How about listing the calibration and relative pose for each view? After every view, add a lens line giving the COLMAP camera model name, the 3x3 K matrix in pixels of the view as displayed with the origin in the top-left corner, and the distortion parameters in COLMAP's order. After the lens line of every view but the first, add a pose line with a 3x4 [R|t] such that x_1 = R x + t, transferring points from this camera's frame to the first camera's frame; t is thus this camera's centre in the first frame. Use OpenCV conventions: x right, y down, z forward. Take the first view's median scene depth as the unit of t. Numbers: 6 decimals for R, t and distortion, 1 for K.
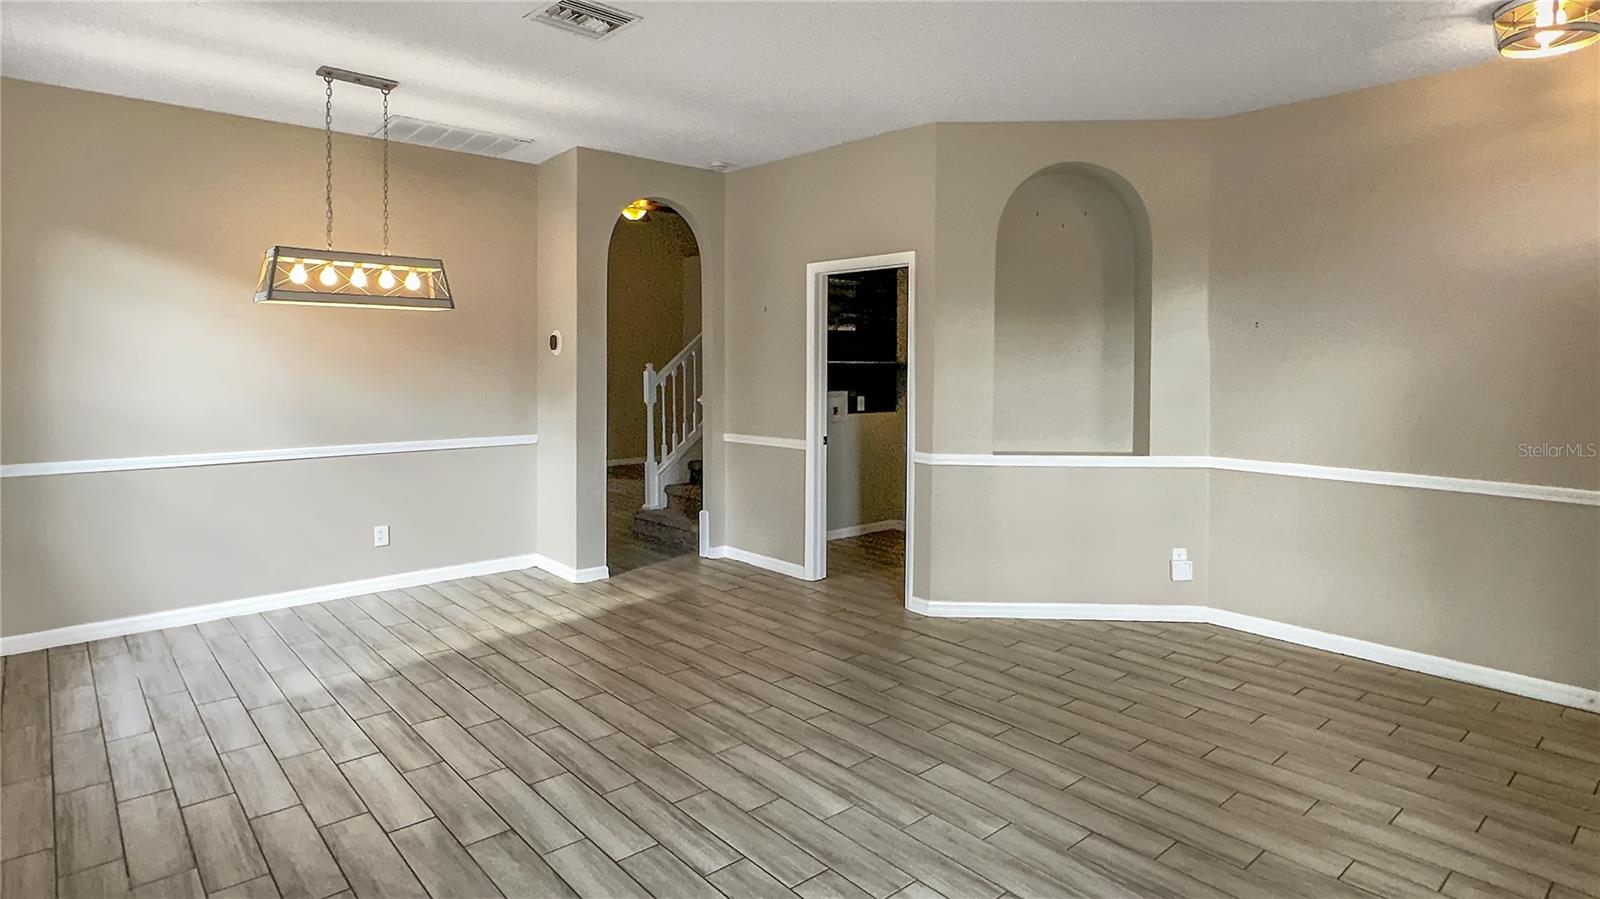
lens RADIAL K [[847.7, 0, 800.0], [0, 847.7, 449.5], [0, 0, 1]] dist [-0.004257, -0.000644]
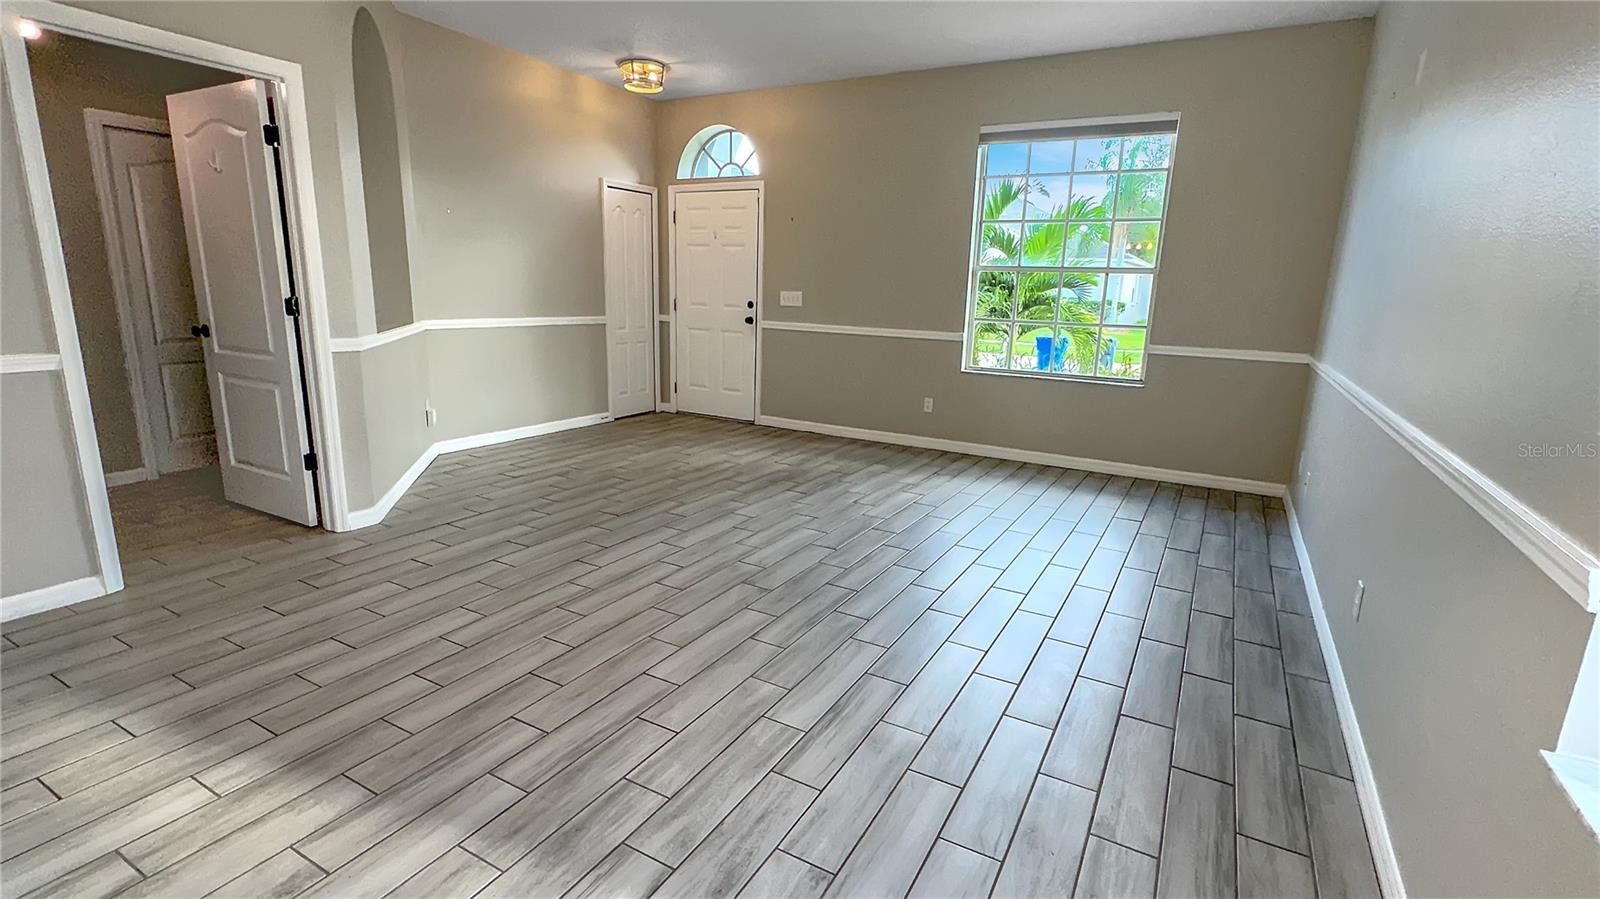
lens RADIAL K [[734.7, 0, 800.0], [0, 734.7, 449.5], [0, 0, 1]] dist [-0.000334, -0.000062]
pose [[-0.313890, -0.223436, 0.922794, -0.931286], [0.068228, 0.964095, 0.256644, -0.061246], [-0.947005, 0.143518, -0.287375, 1.093640]]
